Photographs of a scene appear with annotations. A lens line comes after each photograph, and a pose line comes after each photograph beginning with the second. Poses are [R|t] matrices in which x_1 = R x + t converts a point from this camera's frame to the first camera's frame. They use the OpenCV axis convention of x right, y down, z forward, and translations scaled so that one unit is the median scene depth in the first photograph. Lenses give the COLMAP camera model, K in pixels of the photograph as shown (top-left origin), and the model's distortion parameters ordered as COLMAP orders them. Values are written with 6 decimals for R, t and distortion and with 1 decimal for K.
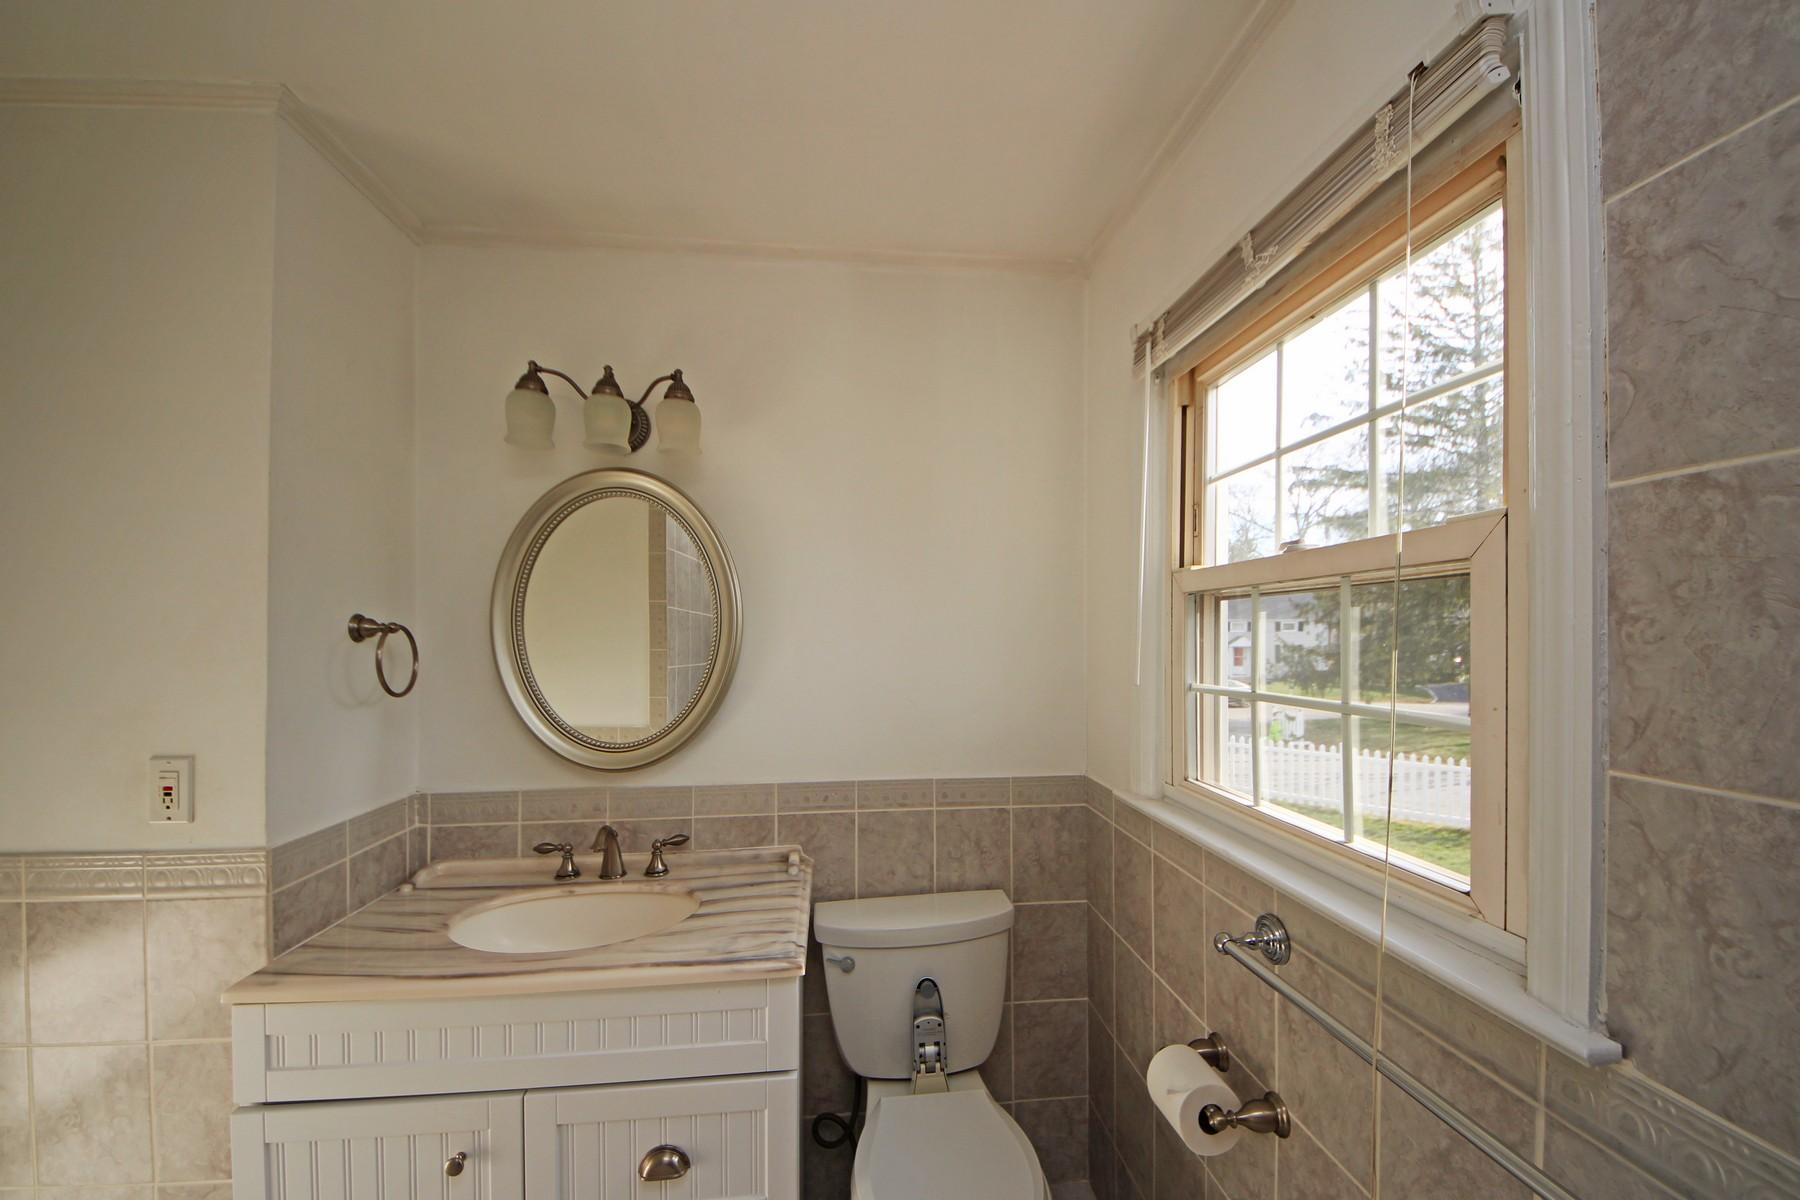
lens RADIAL K [[697.1, 0, 898.8], [0, 697.1, 622.0], [0, 0, 1]] dist [0.000011, -0.007024]
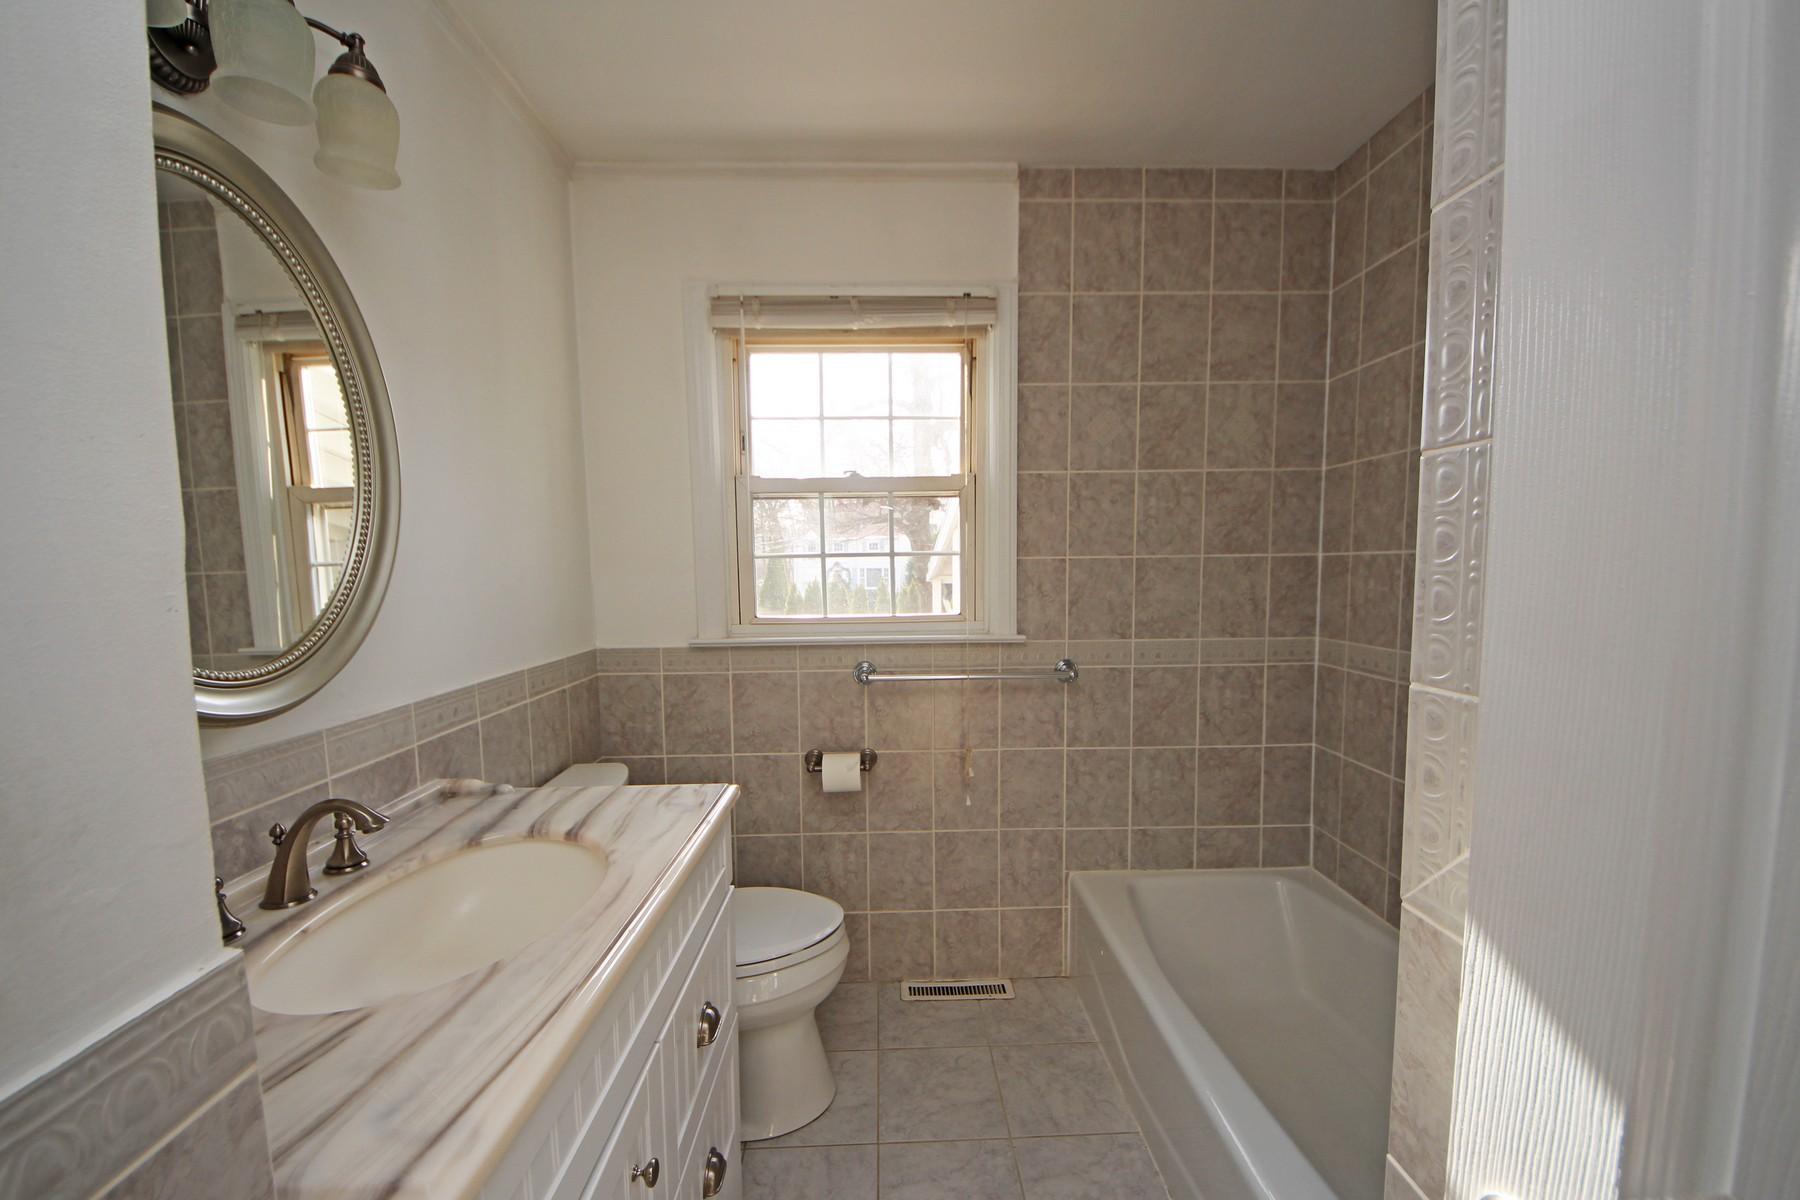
lens RADIAL K [[697.1, 0, 898.8], [0, 697.1, 622.0], [0, 0, 1]] dist [0.000011, -0.007024]
pose [[0.089015, -0.079695, 0.992837, -0.928607], [-0.003693, 0.996761, 0.080341, 0.097801], [-0.996023, -0.010818, 0.088432, 0.484177]]
